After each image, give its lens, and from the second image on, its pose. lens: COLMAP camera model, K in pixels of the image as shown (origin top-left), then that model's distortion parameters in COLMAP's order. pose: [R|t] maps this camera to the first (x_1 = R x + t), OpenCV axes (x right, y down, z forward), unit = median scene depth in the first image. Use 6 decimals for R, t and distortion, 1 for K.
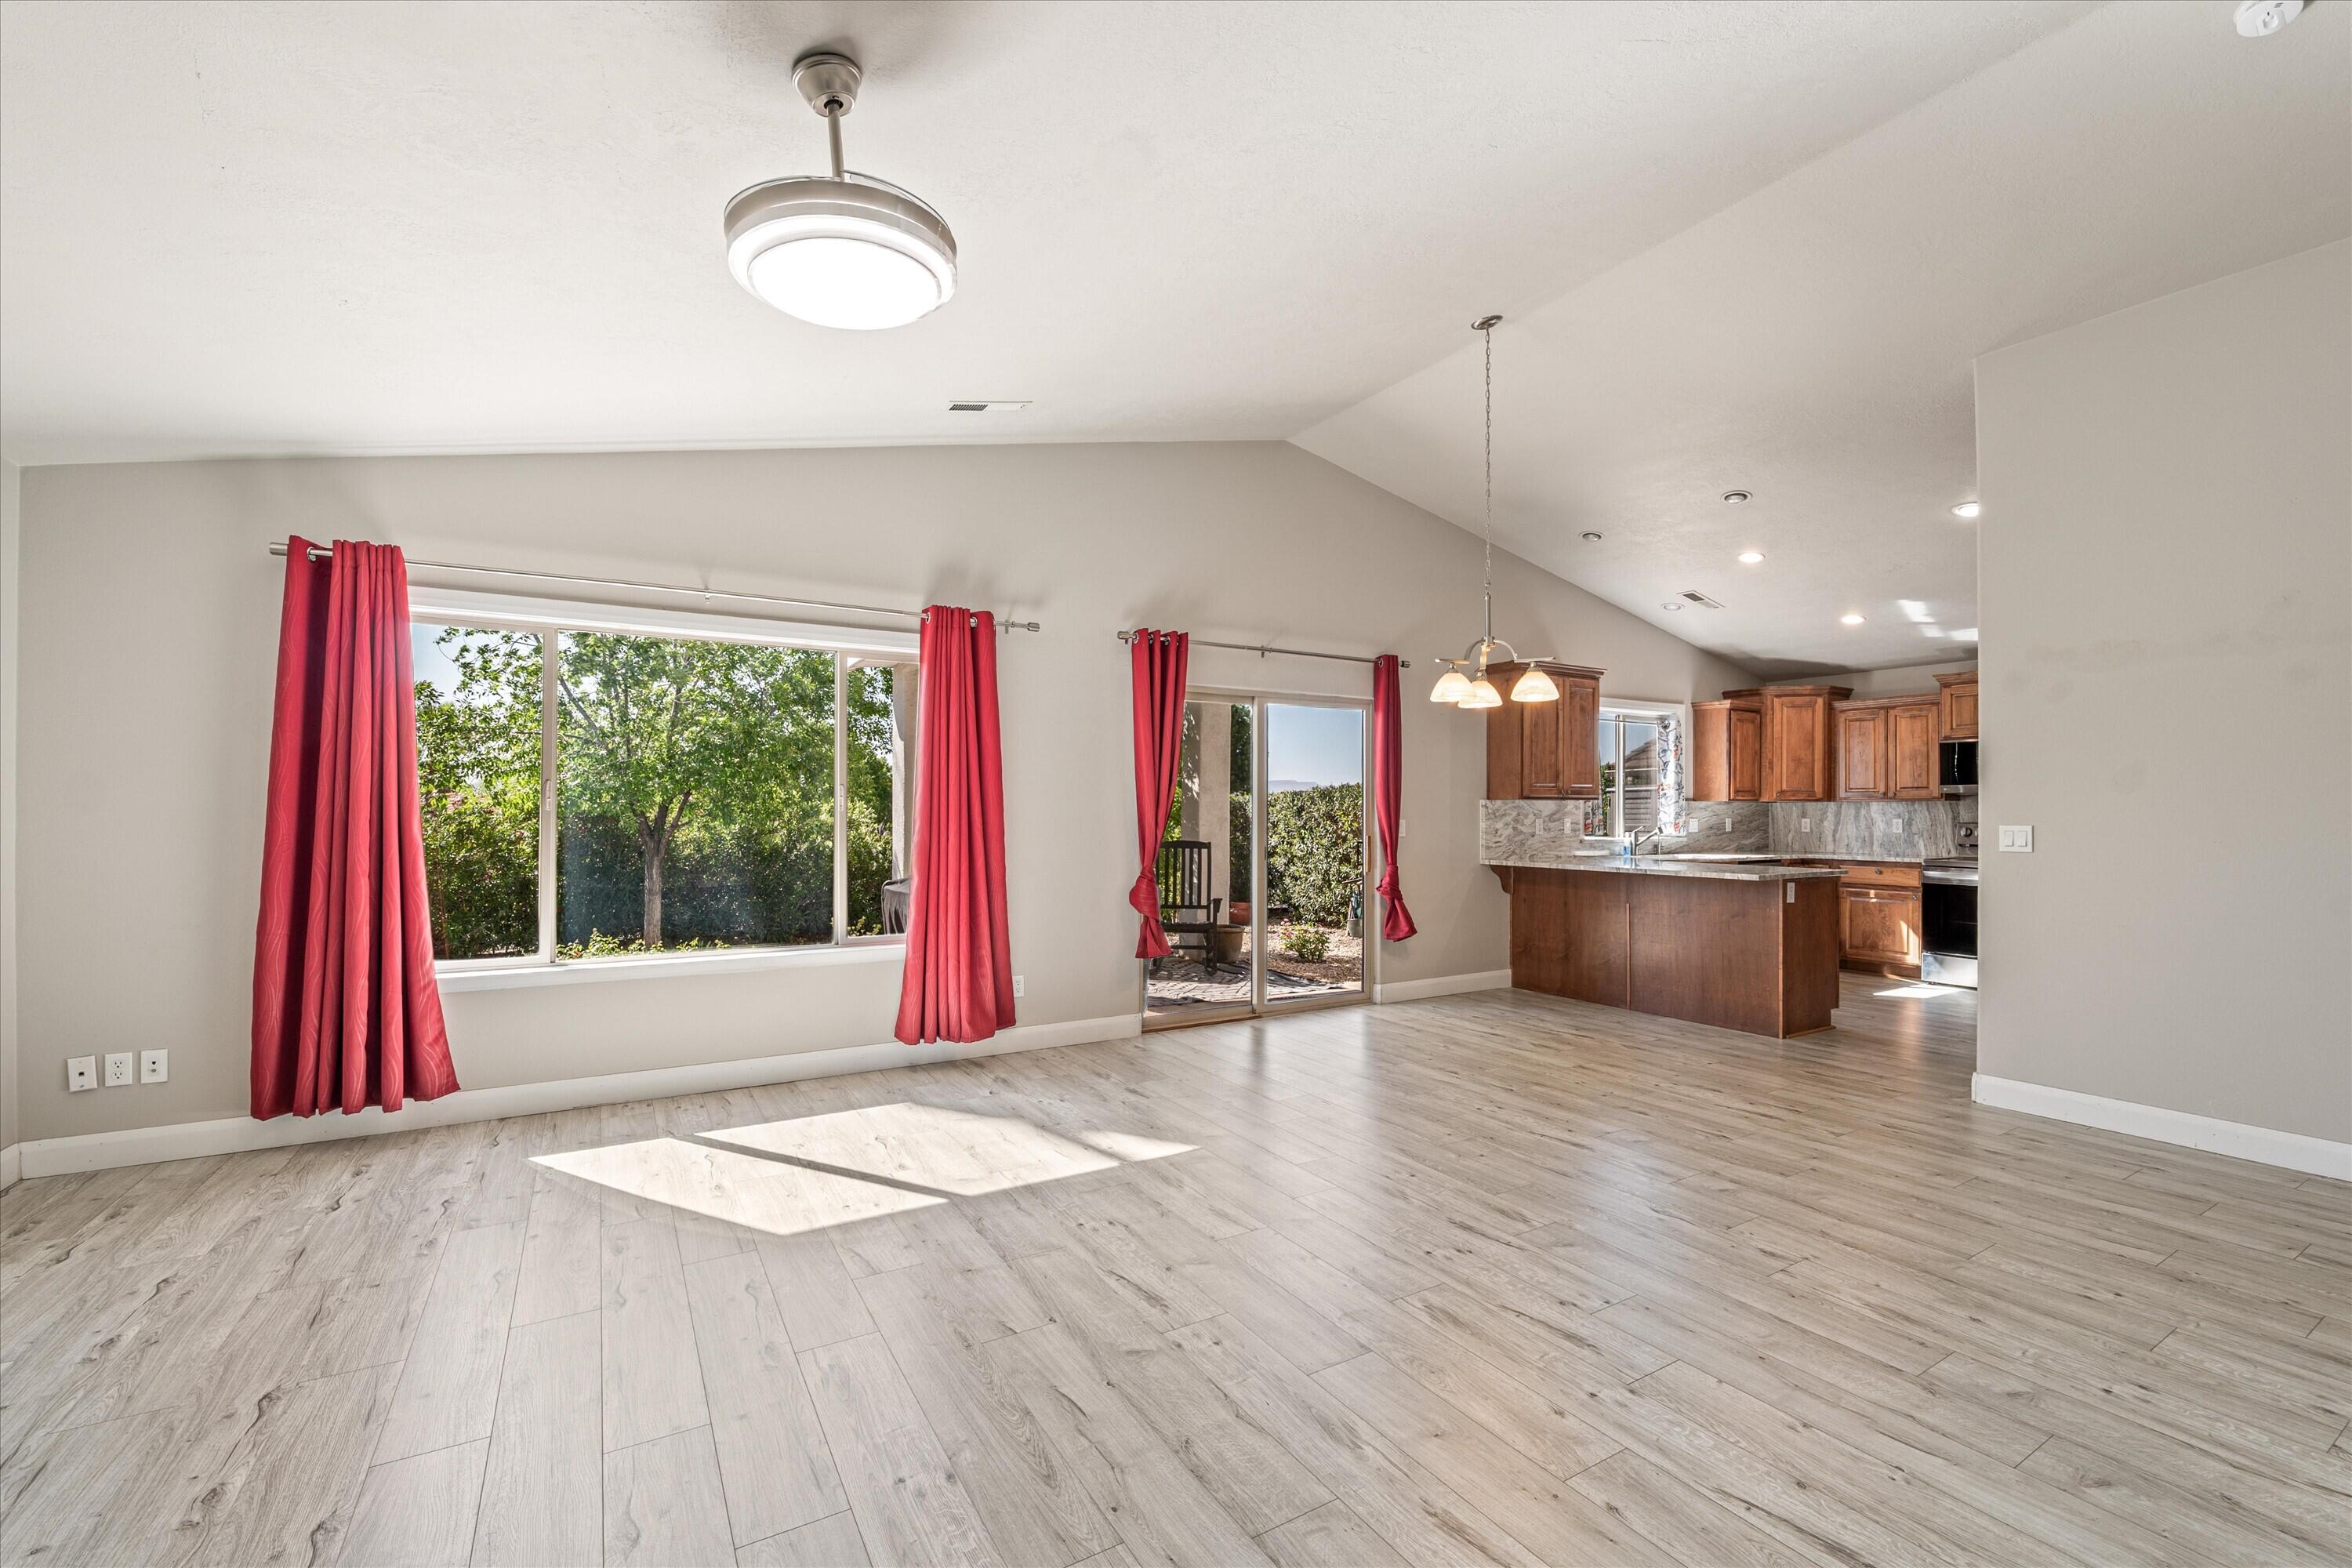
lens RADIAL K [[970.7, 0, 1185.7], [0, 970.7, 807.8], [0, 0, 1]] dist [-0.012022, 0.000112]
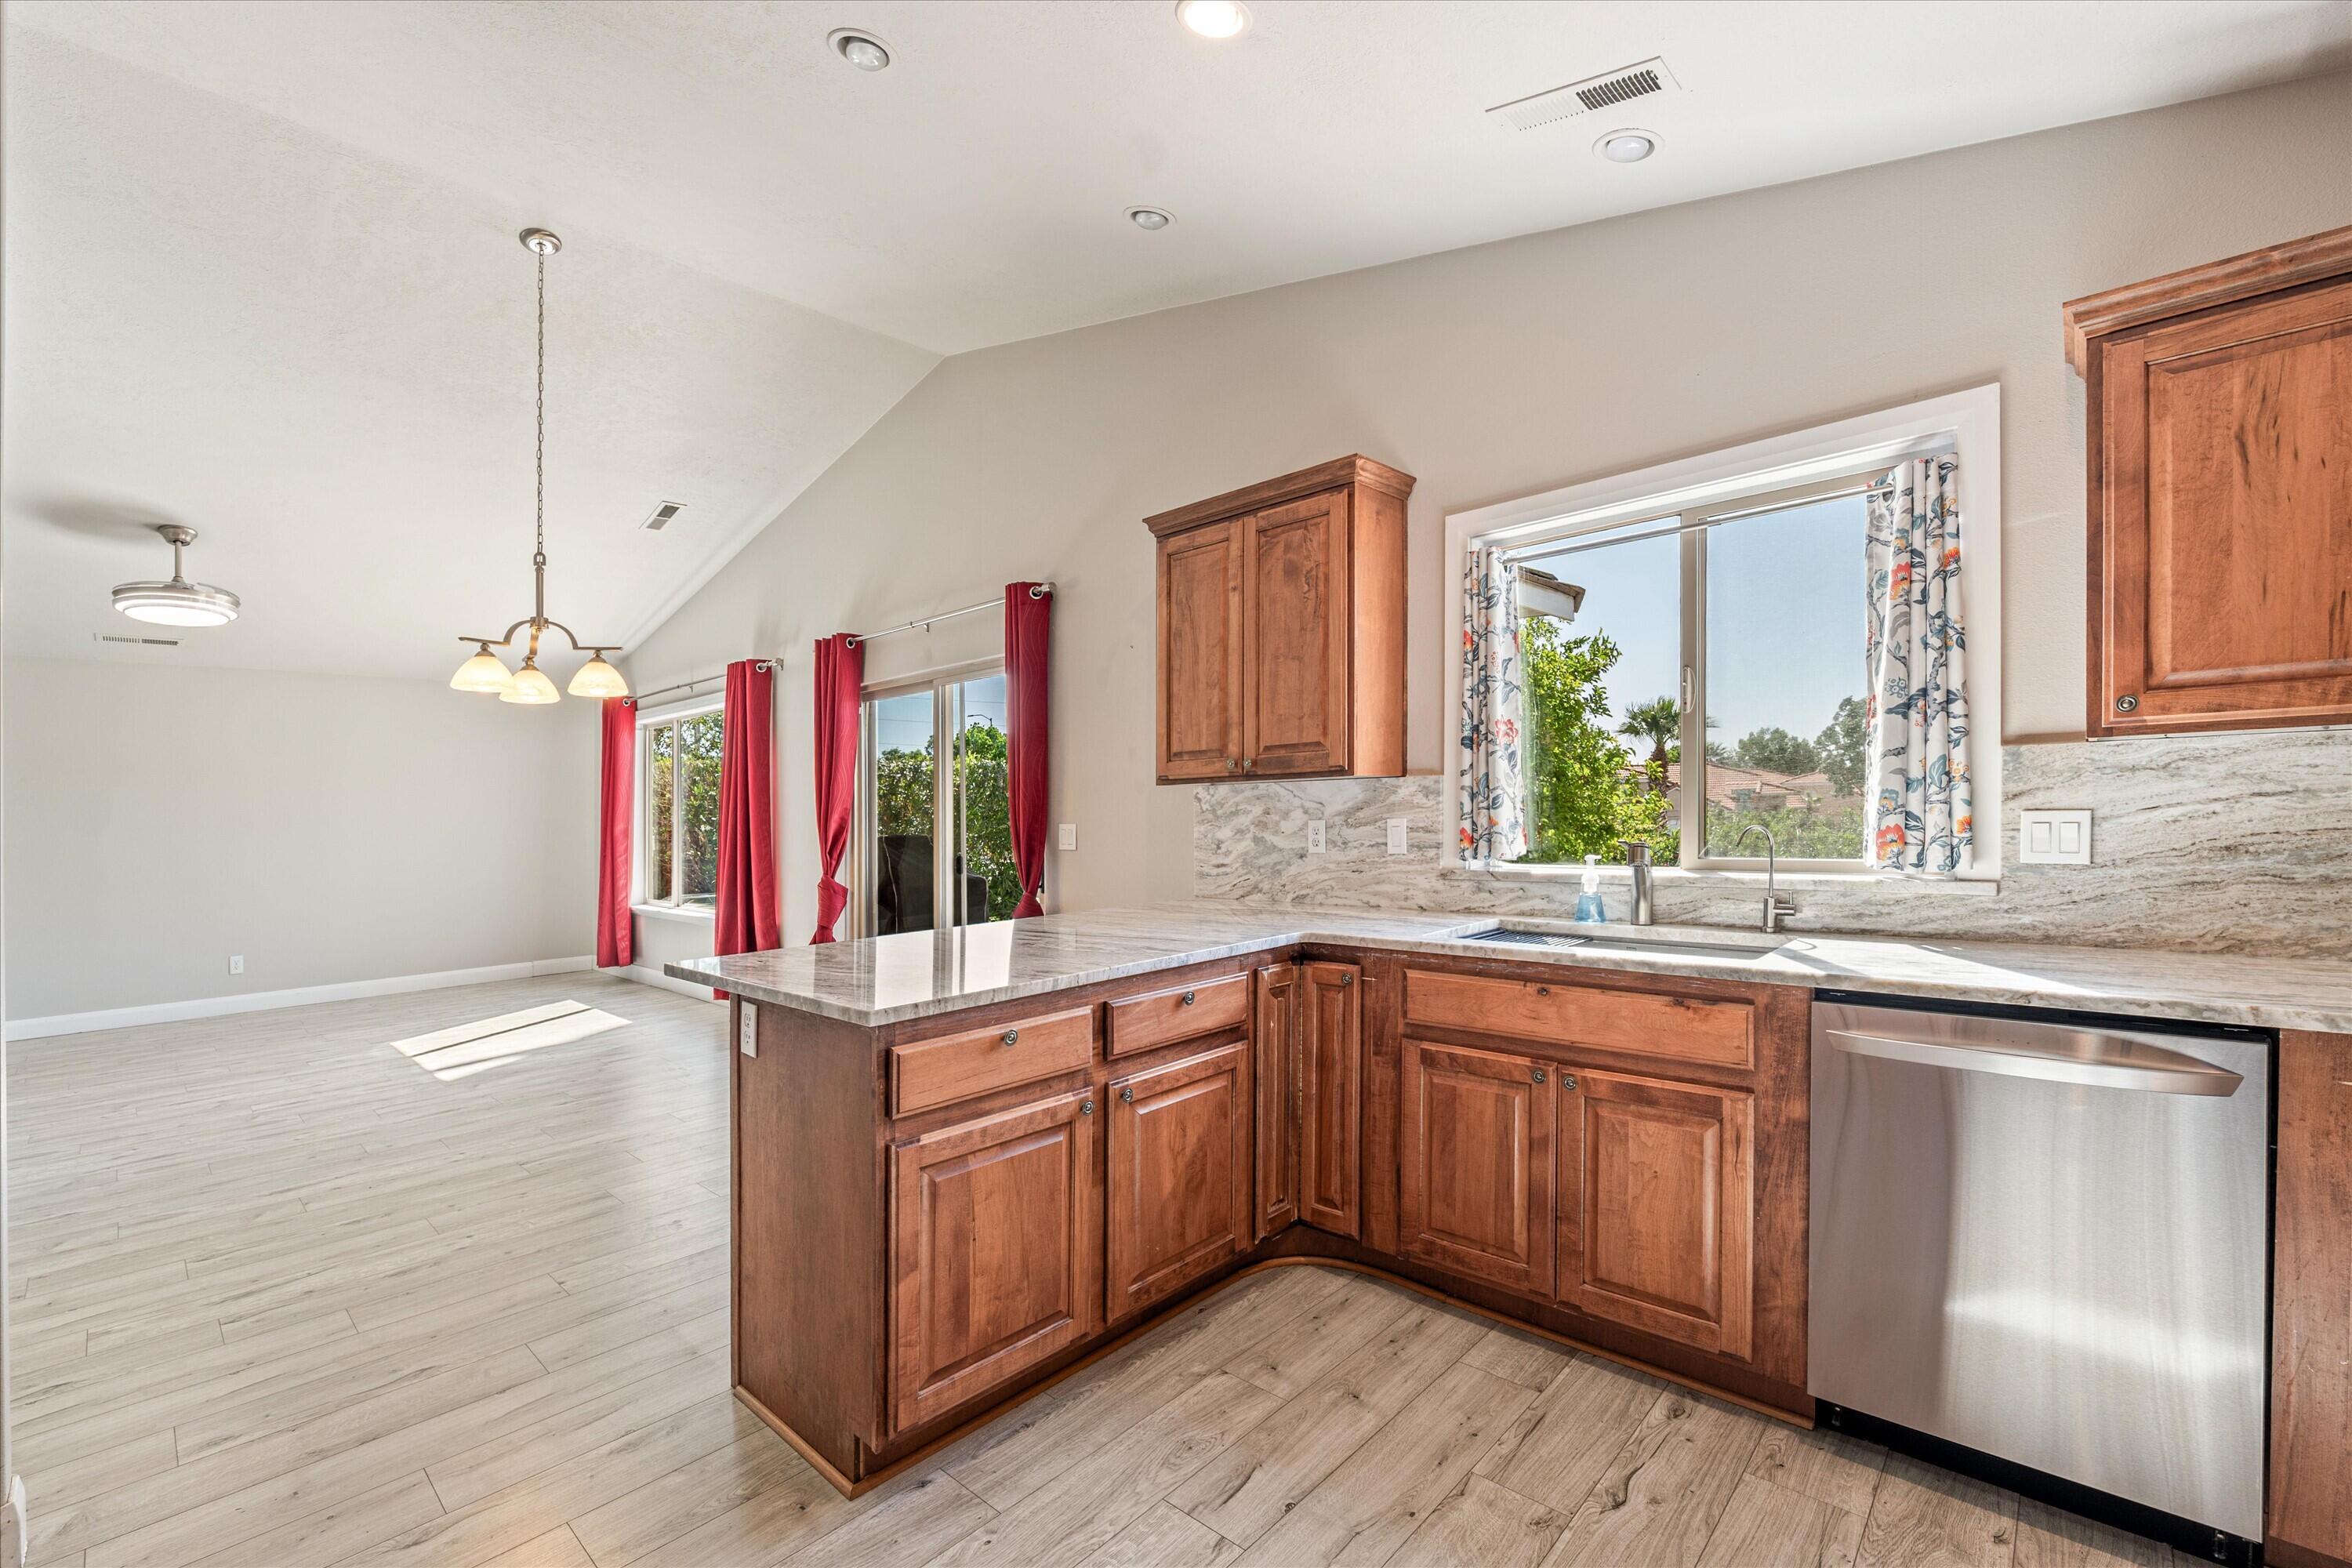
lens RADIAL K [[993.8, 0, 1226.5], [0, 993.8, 815.8], [0, 0, 1]] dist [-0.018538, 0.000454]
pose [[0.305765, 0.001428, -0.952106, 1.322921], [0.032706, 0.999393, 0.012002, 0.003686], [0.951545, -0.034809, 0.305533, 1.330798]]
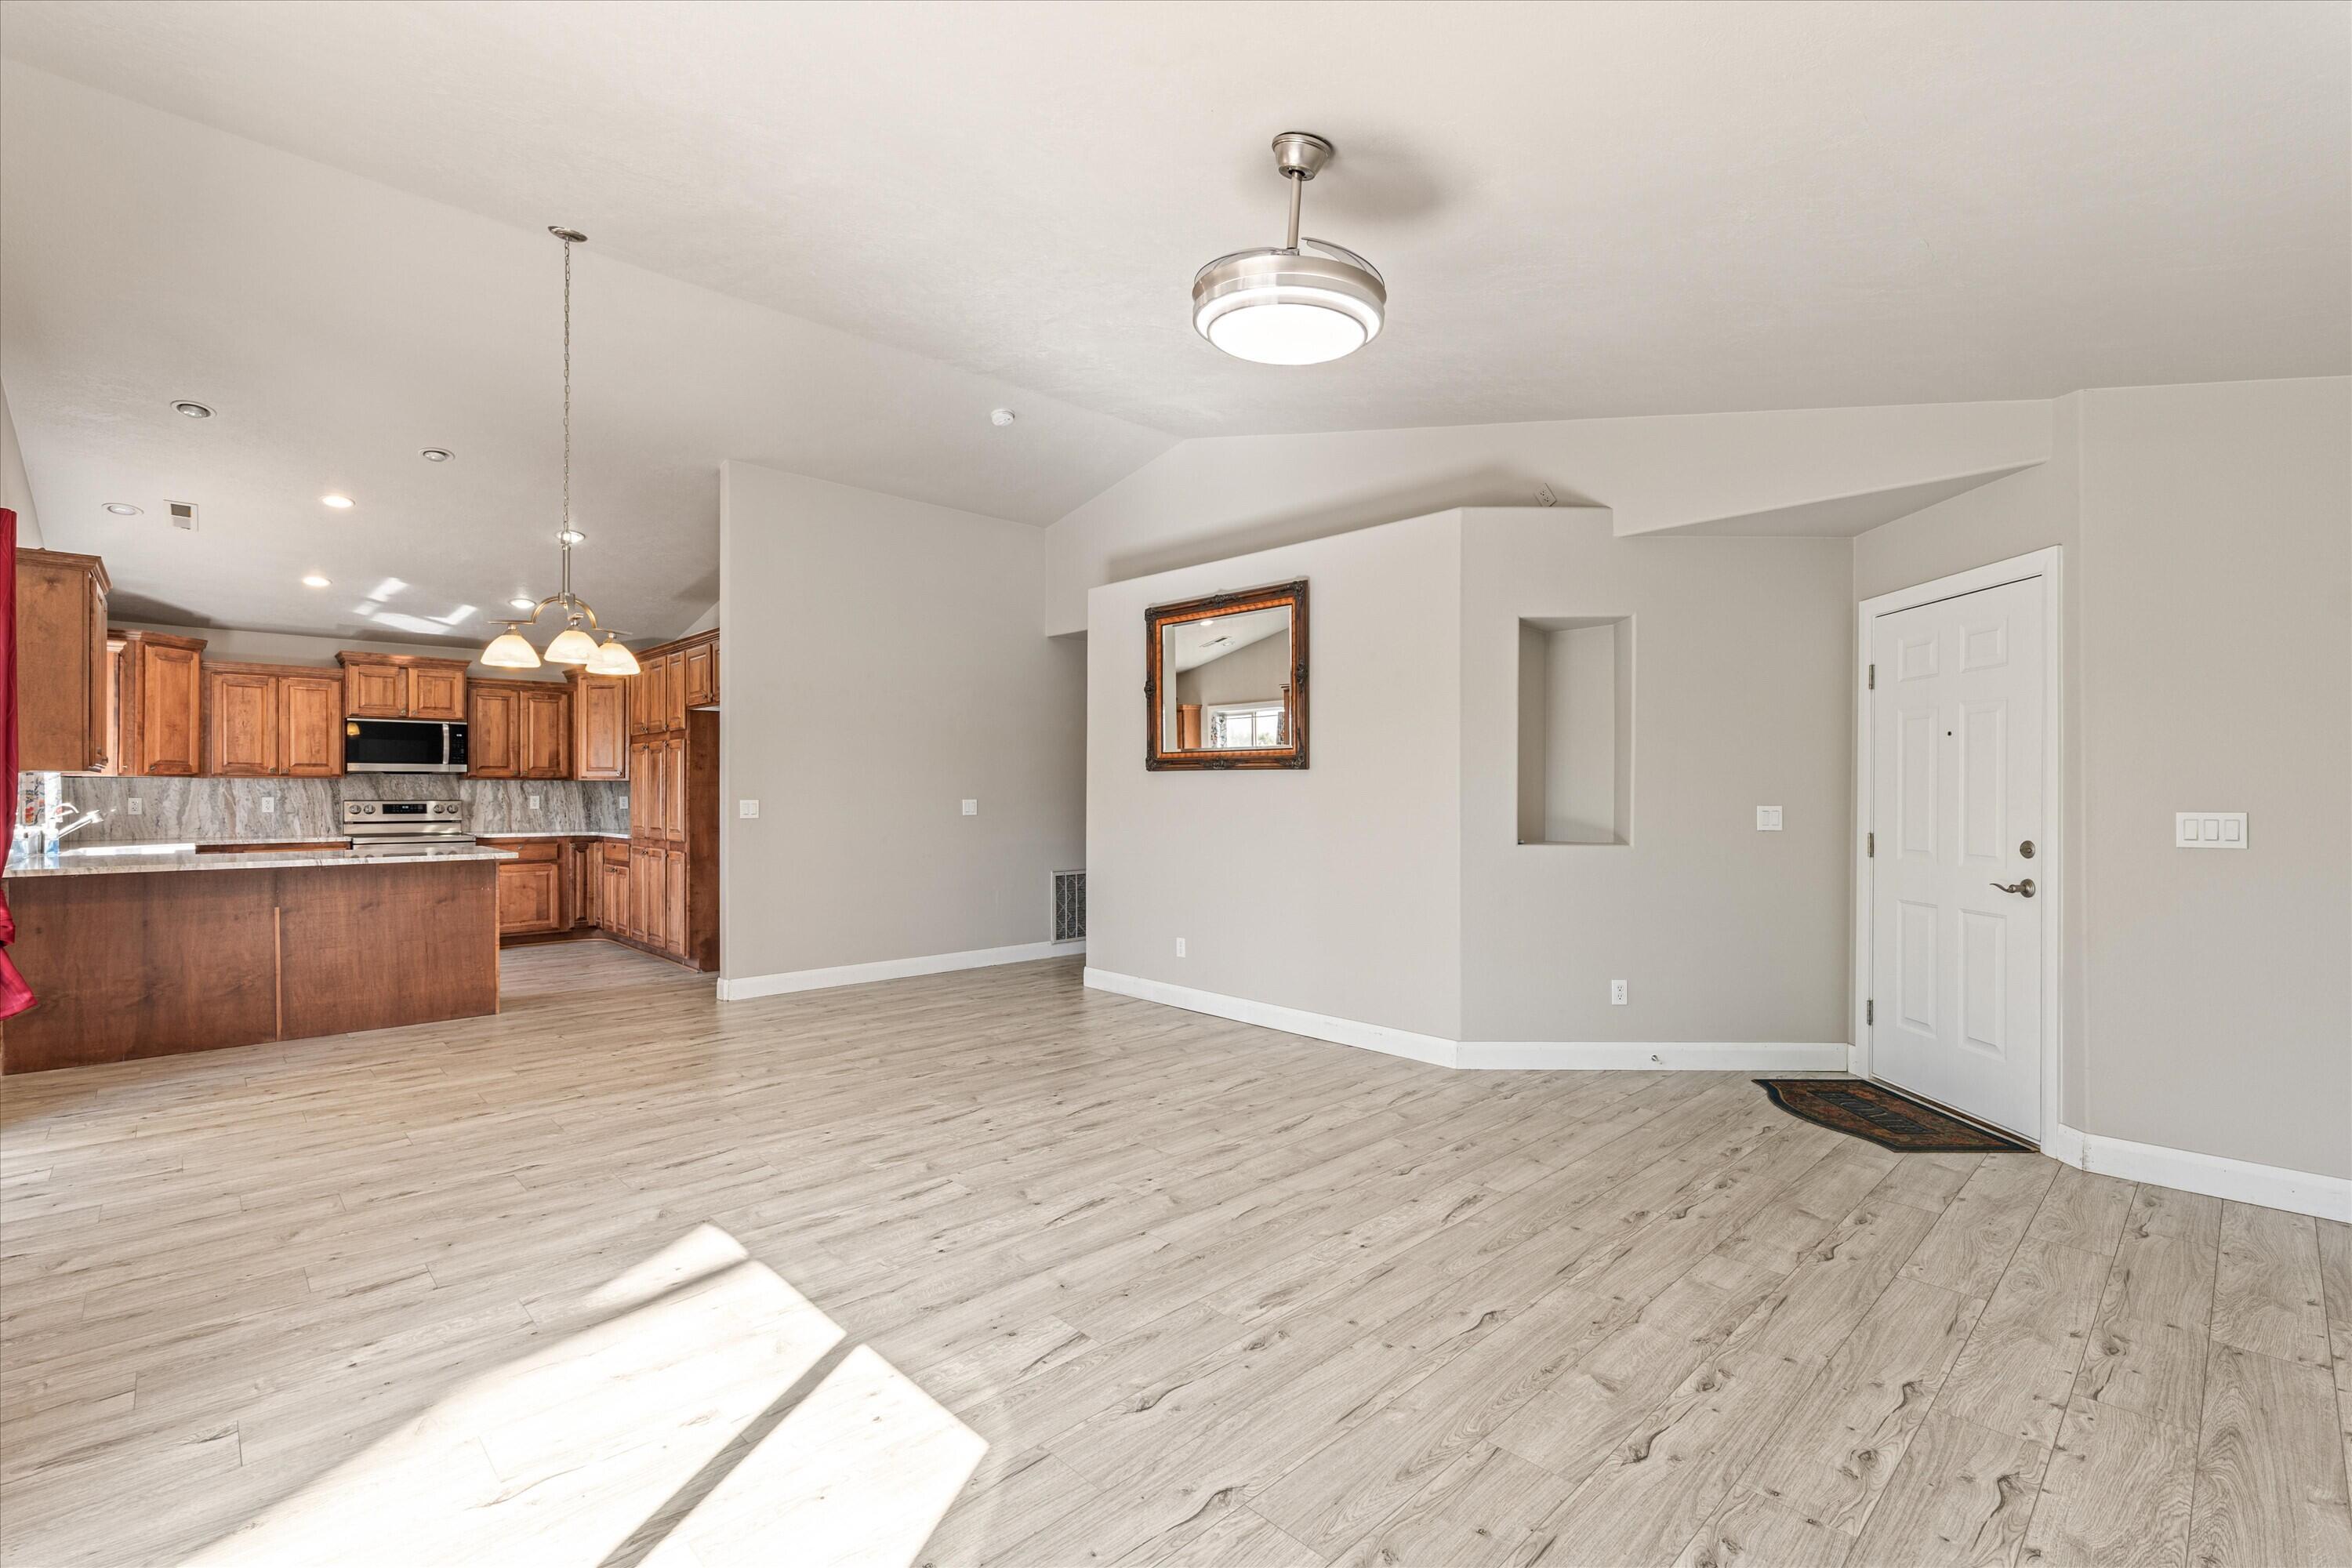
lens RADIAL K [[1038.1, 0, 1169.4], [0, 1038.1, 797.0], [0, 0, 1]] dist [-0.005510, -0.000503]
pose [[-0.213677, -0.006963, 0.976879, -0.732863], [-0.005104, 0.999969, 0.006011, 0.001643], [-0.976891, -0.003702, -0.213706, 0.672817]]
